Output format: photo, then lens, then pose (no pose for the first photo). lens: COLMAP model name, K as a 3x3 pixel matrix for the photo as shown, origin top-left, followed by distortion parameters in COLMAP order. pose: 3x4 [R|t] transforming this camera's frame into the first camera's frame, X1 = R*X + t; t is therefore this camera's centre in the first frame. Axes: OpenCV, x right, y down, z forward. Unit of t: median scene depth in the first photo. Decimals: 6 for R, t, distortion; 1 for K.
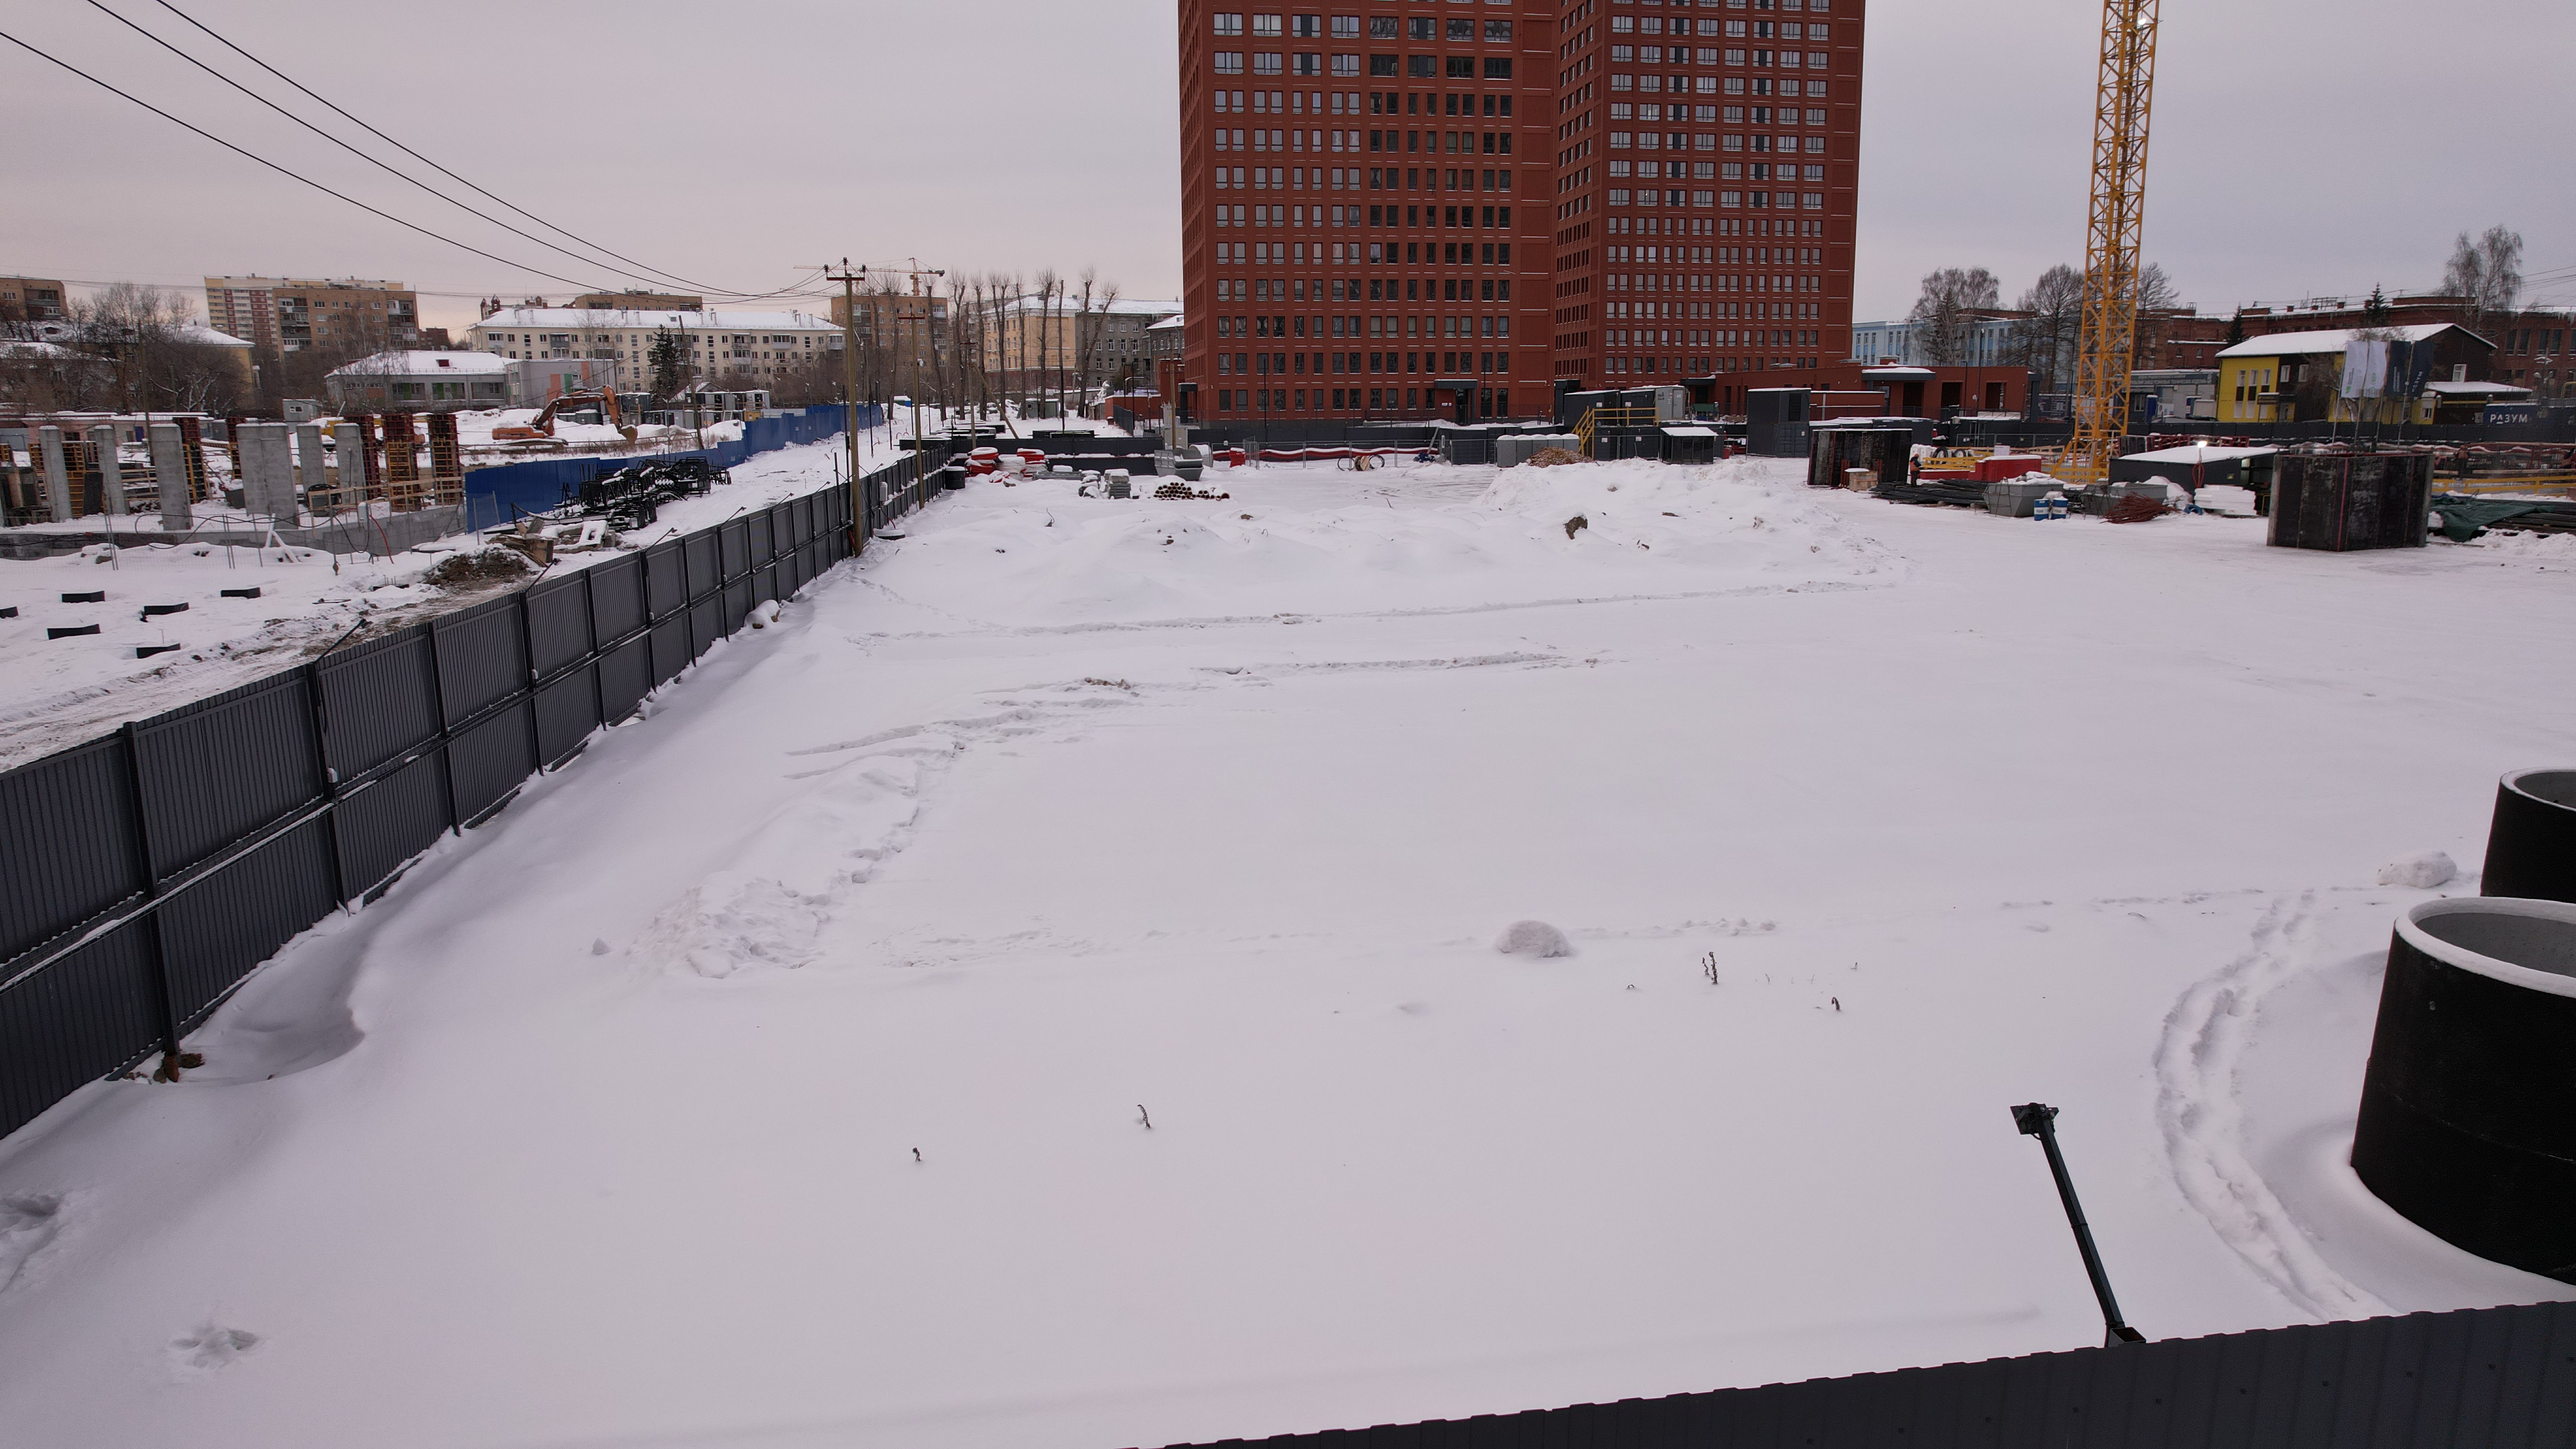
lens RADIAL K [[1645.9, 0, 1274.7], [0, 1645.9, 736.6], [0, 0, 1]] dist [-0.077052, 0.065750]
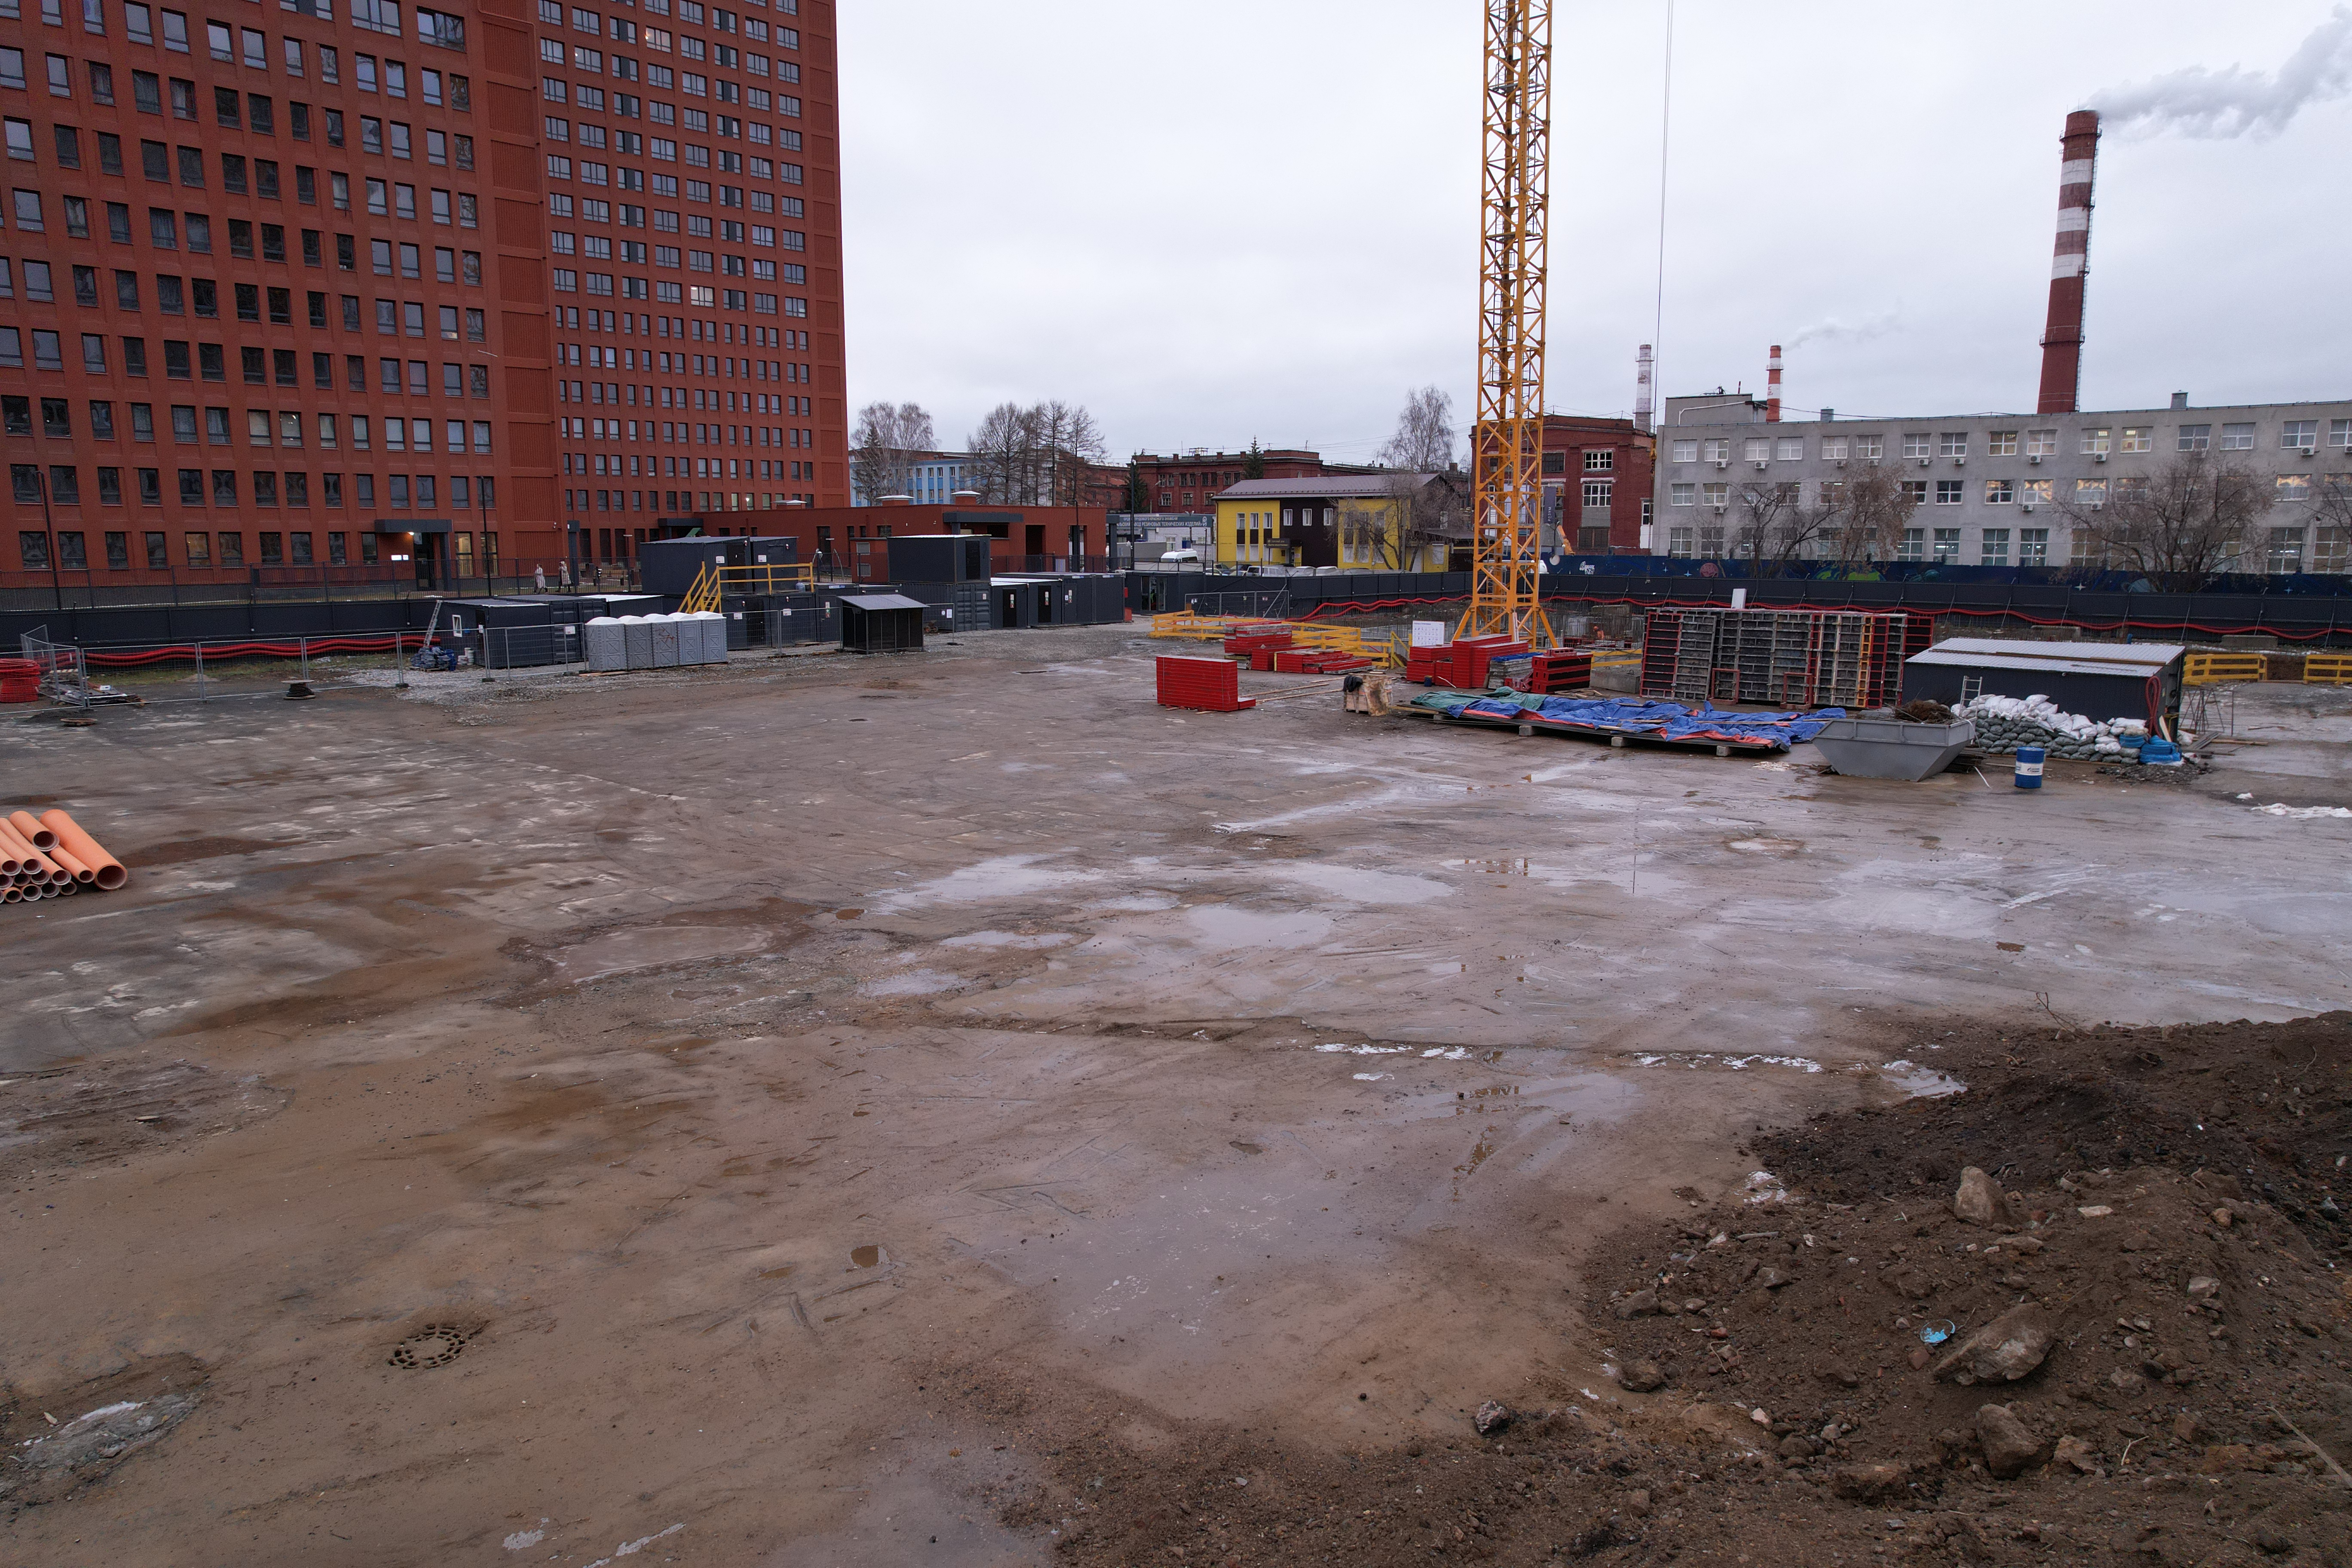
lens RADIAL K [[1507.2, 0, 1184.8], [0, 1507.2, 781.9], [0, 0, 1]] dist [-0.063858, 0.044911]
pose [[0.772160, -0.093875, 0.628455, -0.022960], [0.120026, 0.992770, 0.000822, -0.069440], [-0.623989, 0.074797, 0.777845, 0.320407]]
